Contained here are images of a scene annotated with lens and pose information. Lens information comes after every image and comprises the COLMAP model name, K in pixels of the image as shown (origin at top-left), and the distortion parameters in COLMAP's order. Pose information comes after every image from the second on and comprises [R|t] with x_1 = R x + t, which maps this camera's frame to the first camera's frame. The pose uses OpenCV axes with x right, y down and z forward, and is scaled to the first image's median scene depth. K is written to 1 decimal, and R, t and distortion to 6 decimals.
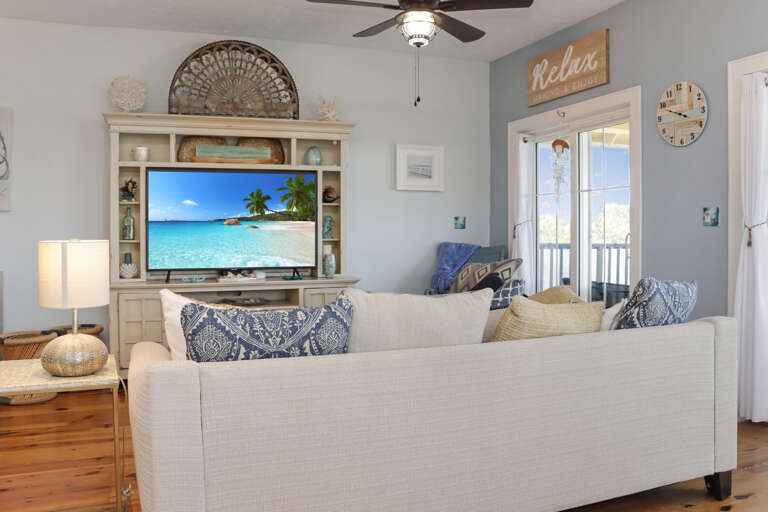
lens RADIAL K [[661.5, 0, 384.3], [0, 661.5, 243.9], [0, 0, 1]] dist [-0.177385, 0.152549]
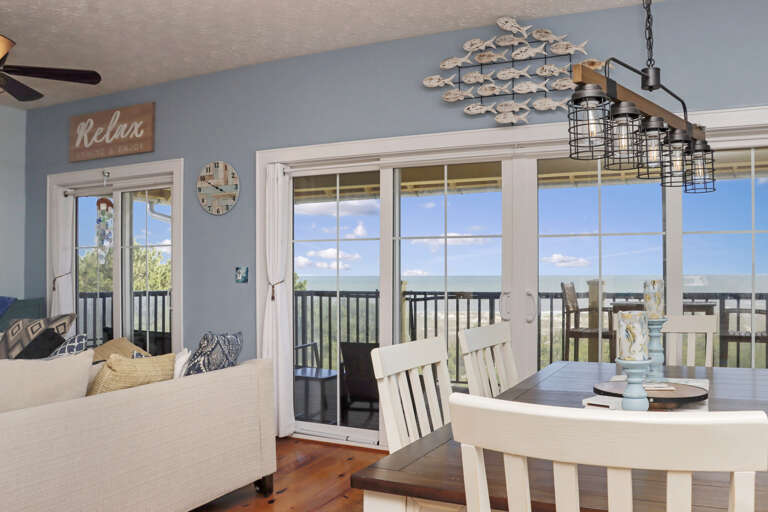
lens RADIAL K [[661.5, 0, 384.3], [0, 661.5, 243.9], [0, 0, 1]] dist [-0.177385, 0.152549]
pose [[0.750607, 0.025024, 0.660275, -0.103432], [0.016258, 0.998281, -0.056317, -0.024310], [-0.660549, 0.053006, 0.748909, -0.113127]]
